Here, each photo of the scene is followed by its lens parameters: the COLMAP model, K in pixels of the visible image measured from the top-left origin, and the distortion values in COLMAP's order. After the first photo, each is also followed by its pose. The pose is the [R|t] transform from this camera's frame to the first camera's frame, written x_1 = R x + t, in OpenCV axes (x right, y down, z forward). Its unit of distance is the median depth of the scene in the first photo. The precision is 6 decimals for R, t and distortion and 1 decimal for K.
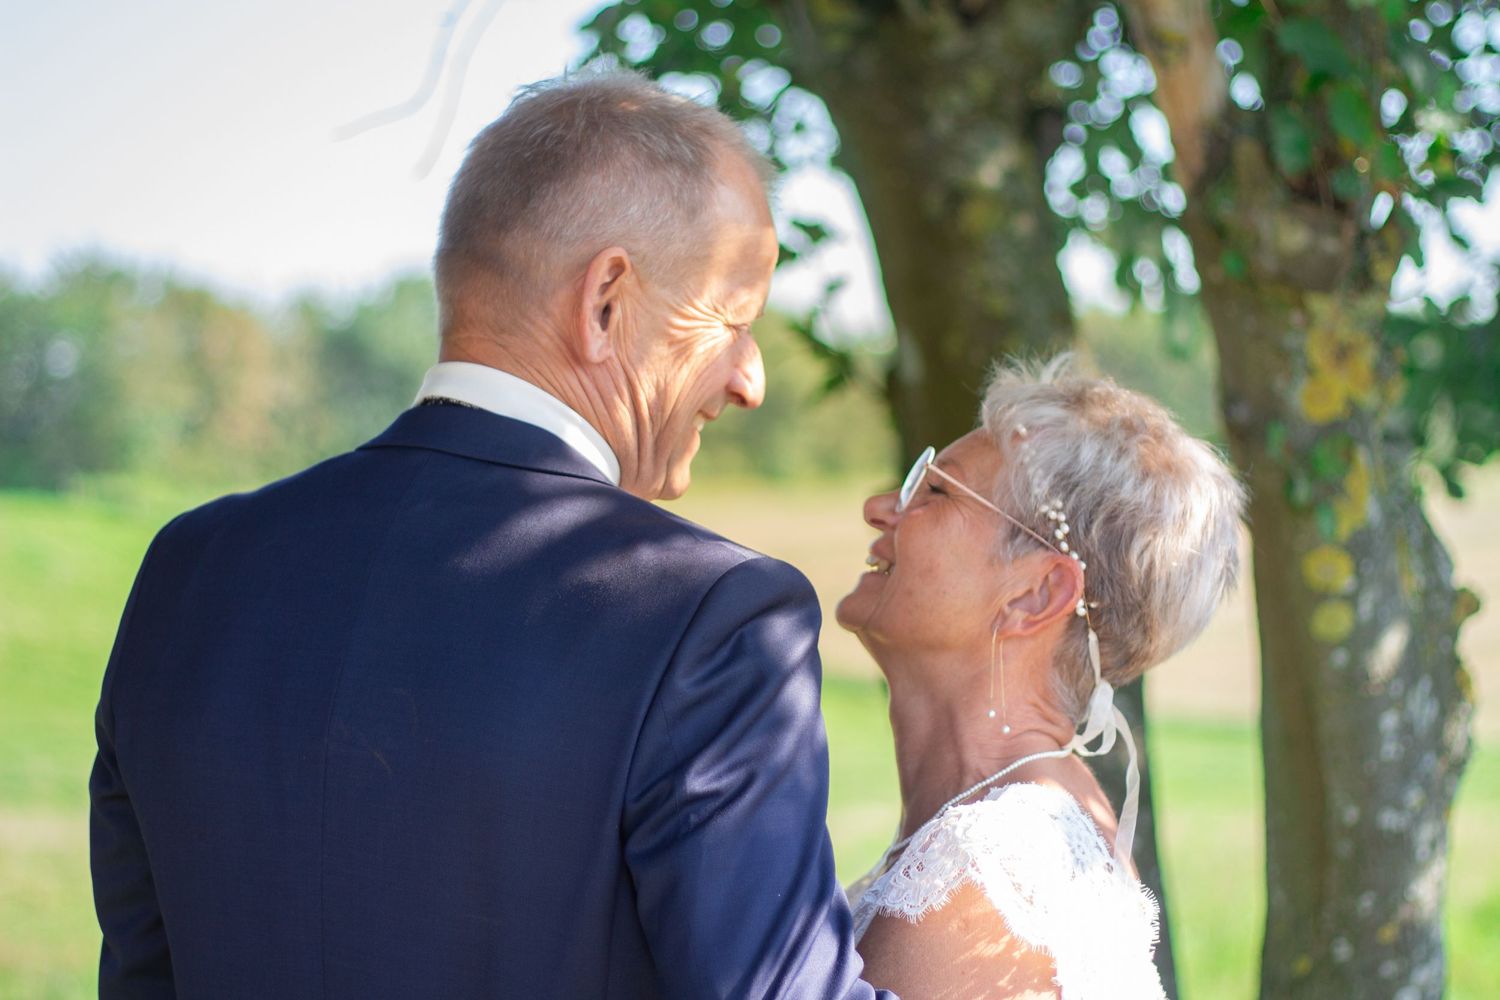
lens RADIAL K [[2232.4, 0, 750.0], [0, 2232.4, 500.0], [0, 0, 1]] dist [-0.131310, 0.040930]
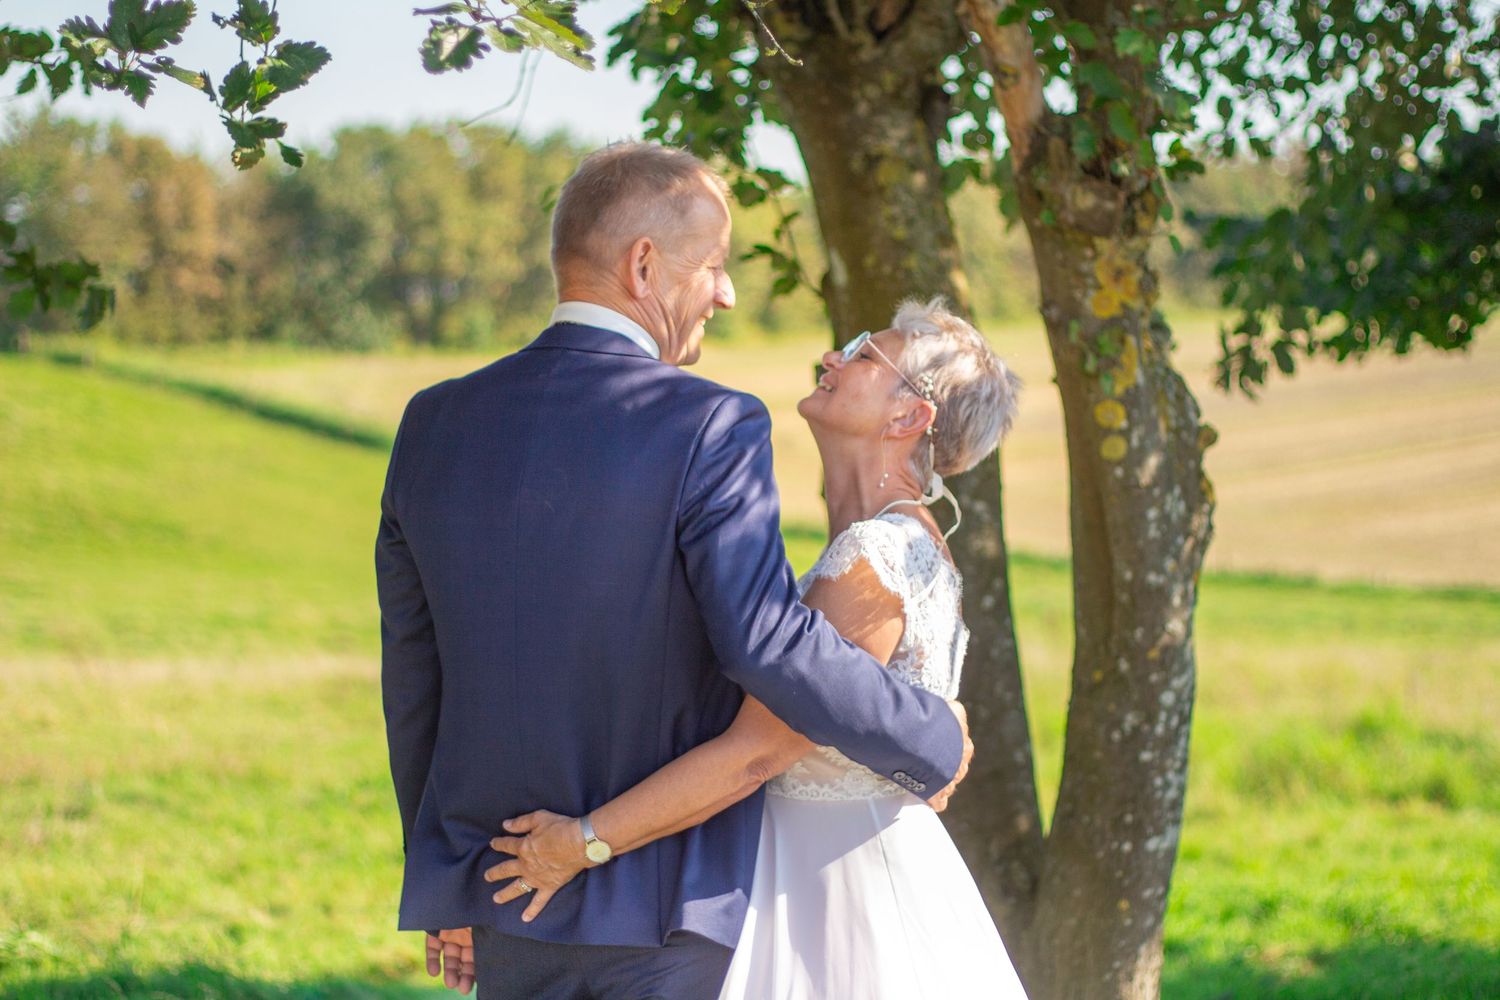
lens RADIAL K [[2232.4, 0, 750.0], [0, 2232.4, 500.0], [0, 0, 1]] dist [-0.131310, 0.040930]
pose [[0.999659, -0.005001, 0.025632, -0.029852], [0.003453, 0.998189, 0.060058, -0.003215], [-0.025886, -0.059949, 0.997866, -0.546168]]
